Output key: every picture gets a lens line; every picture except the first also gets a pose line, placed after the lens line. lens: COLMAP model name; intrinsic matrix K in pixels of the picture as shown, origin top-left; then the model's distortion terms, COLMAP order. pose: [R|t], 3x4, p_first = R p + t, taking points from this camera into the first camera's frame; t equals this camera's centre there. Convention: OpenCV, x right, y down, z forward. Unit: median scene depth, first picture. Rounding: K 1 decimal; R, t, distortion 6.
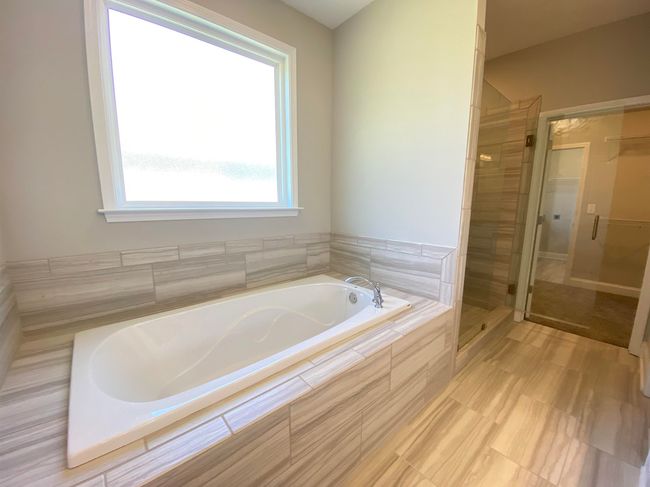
lens RADIAL K [[264.6, 0, 325.0], [0, 264.6, 243.5], [0, 0, 1]] dist [0.019870, -0.019147]
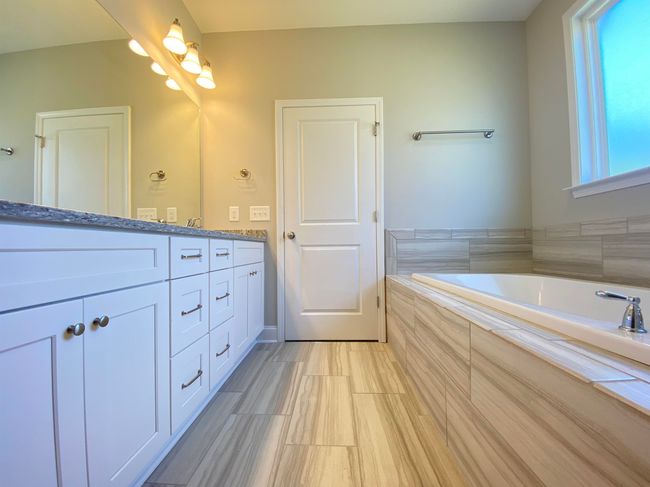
lens RADIAL K [[264.6, 0, 325.0], [0, 264.6, 243.5], [0, 0, 1]] dist [0.019870, -0.019147]
pose [[-0.679864, -0.011842, -0.733243, 0.776540], [-0.111839, 0.989848, 0.087712, 0.134132], [0.724760, 0.141637, -0.674286, 0.915969]]
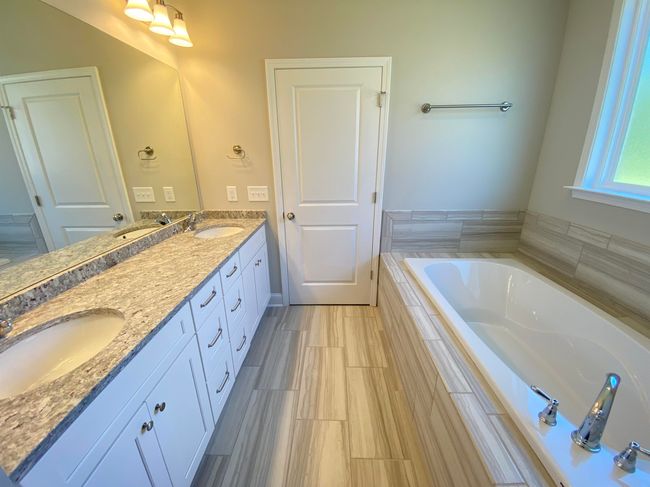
lens RADIAL K [[264.6, 0, 325.0], [0, 264.6, 243.5], [0, 0, 1]] dist [0.019870, -0.019147]
pose [[-0.673964, 0.238356, -0.699256, 0.783484], [-0.112946, 0.902149, 0.416377, -0.242340], [0.730080, 0.359602, -0.581094, 0.856867]]
